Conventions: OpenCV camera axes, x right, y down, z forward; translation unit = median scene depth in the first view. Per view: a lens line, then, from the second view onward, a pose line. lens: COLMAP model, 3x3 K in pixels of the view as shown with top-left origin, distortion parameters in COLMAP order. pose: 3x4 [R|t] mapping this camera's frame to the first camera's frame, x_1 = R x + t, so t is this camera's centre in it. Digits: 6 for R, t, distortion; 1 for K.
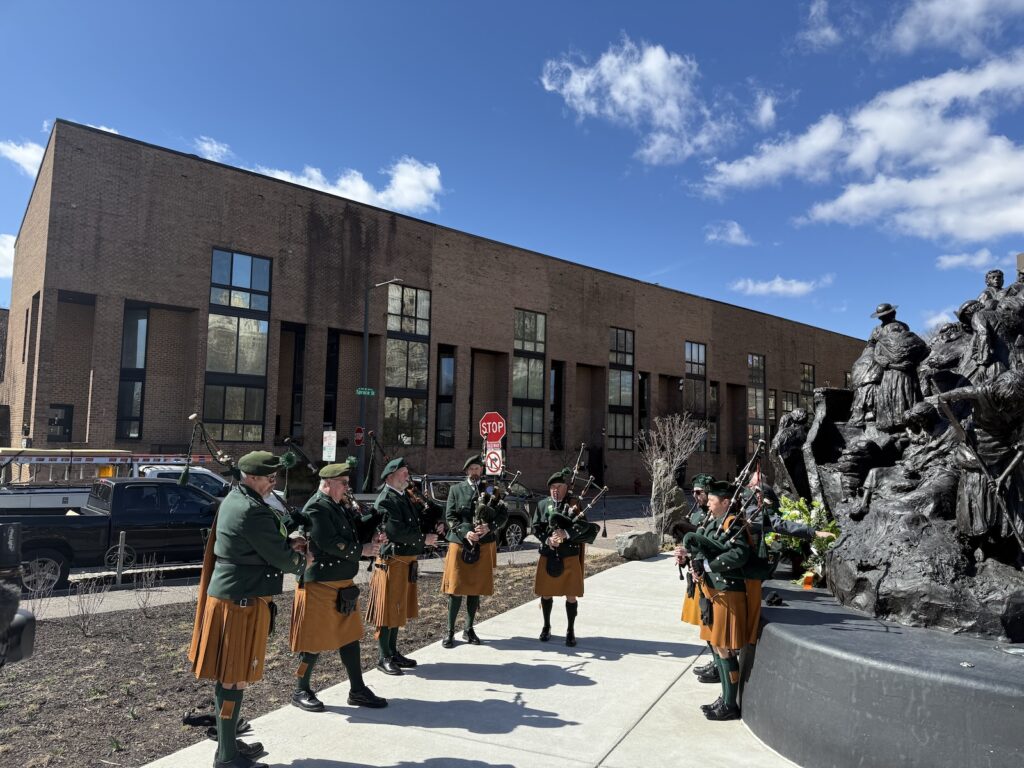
lens RADIAL K [[715.1, 0, 521.4], [0, 715.1, 384.8], [0, 0, 1]] dist [0.056209, -0.063301]
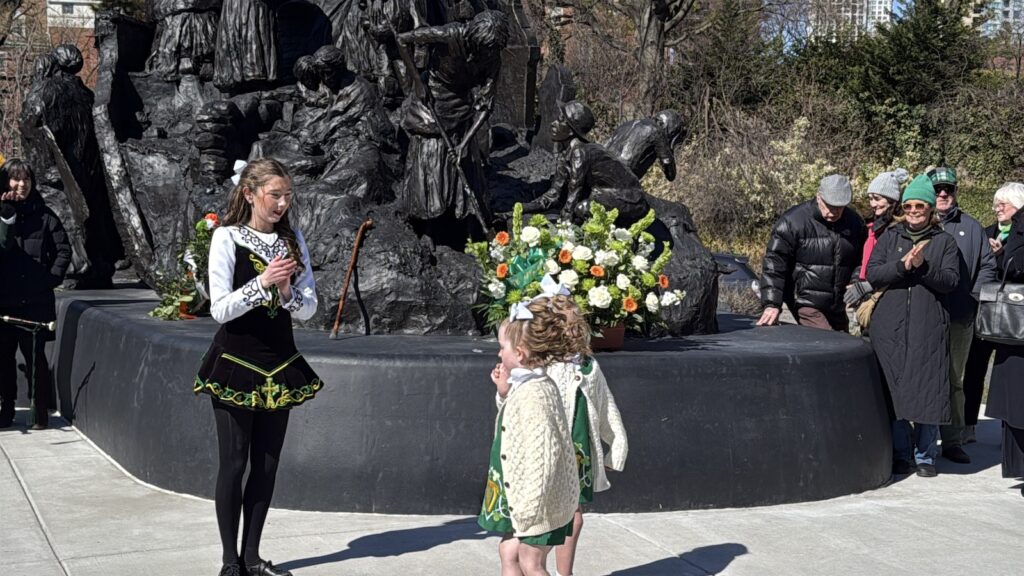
lens RADIAL K [[1573.0, 0, 518.4], [0, 1573.0, 295.8], [0, 0, 1]] dist [0.132502, 0.000000]
pose [[0.651484, -0.055959, 0.756596, -0.486780], [-0.077291, 0.987191, 0.139568, 0.034800], [-0.754715, -0.149404, 0.638815, -0.146033]]
